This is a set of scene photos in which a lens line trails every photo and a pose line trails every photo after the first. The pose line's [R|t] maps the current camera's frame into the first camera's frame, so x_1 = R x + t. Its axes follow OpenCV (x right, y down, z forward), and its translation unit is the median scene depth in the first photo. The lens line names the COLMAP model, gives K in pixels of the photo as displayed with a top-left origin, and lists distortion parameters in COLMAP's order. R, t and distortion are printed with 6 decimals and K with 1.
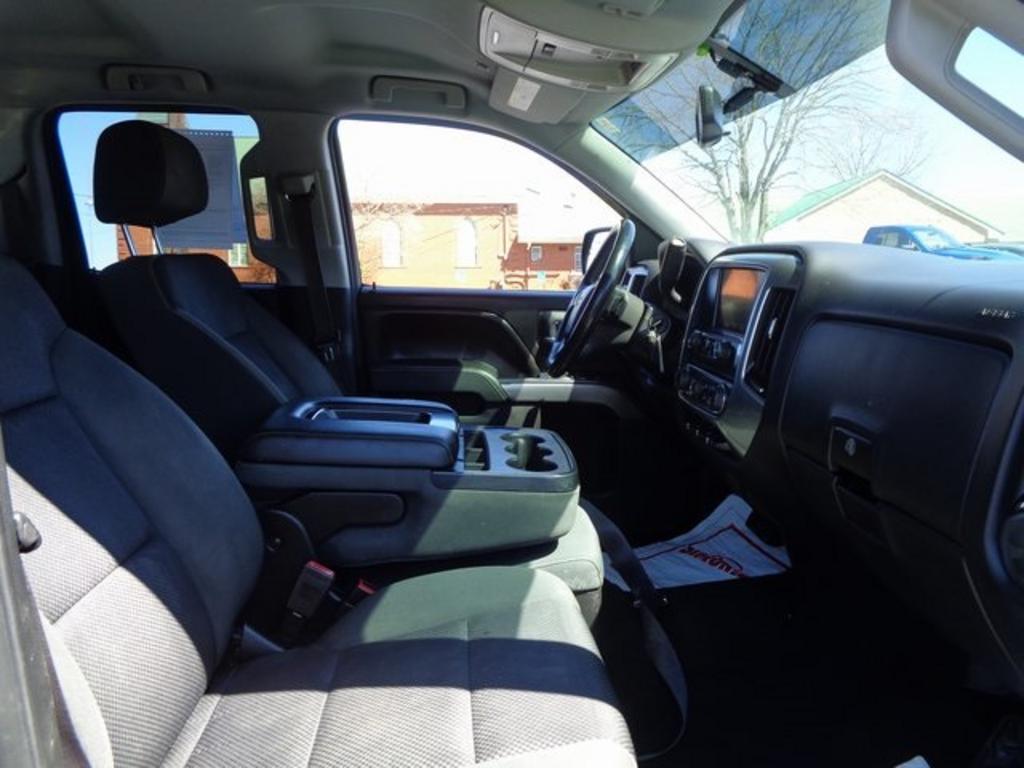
lens RADIAL K [[754.3, 0, 518.4], [0, 754.3, 383.9], [0, 0, 1]] dist [0.011100, -0.007382]
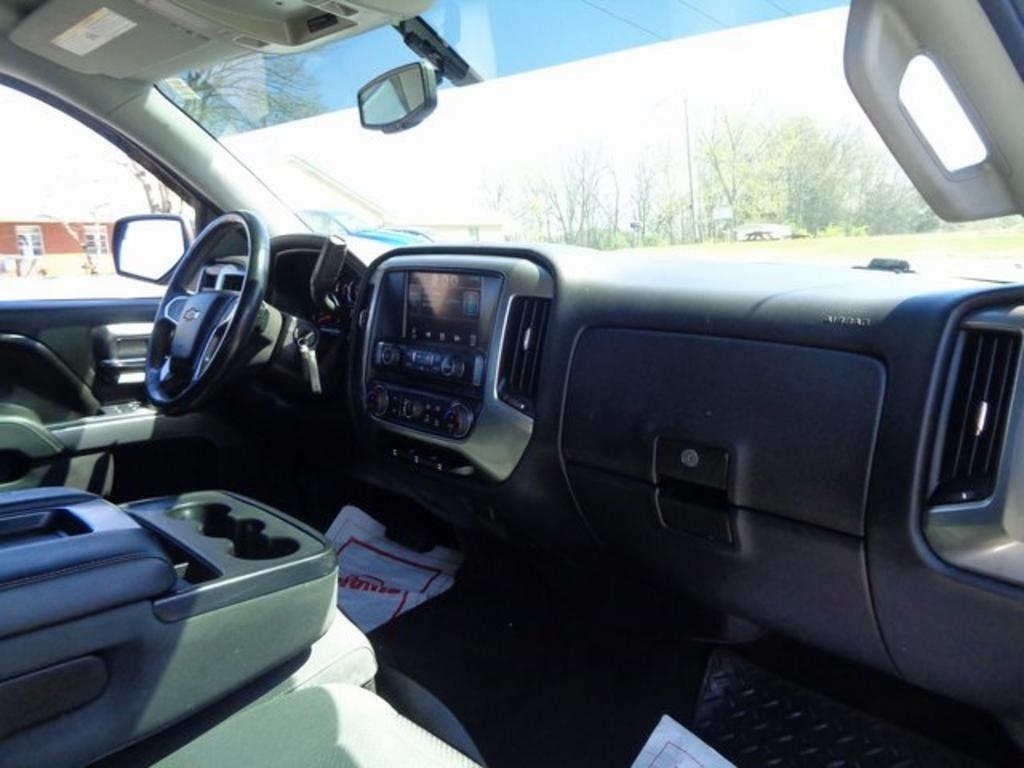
lens RADIAL K [[754.3, 0, 499.2], [0, 754.3, 379.8], [0, 0, 1]] dist [0.011100, -0.007382]
pose [[0.757696, -0.125027, 0.640520, -0.167340], [0.111574, 0.991844, 0.061618, -0.048757], [-0.643000, 0.024777, 0.765466, 0.176355]]
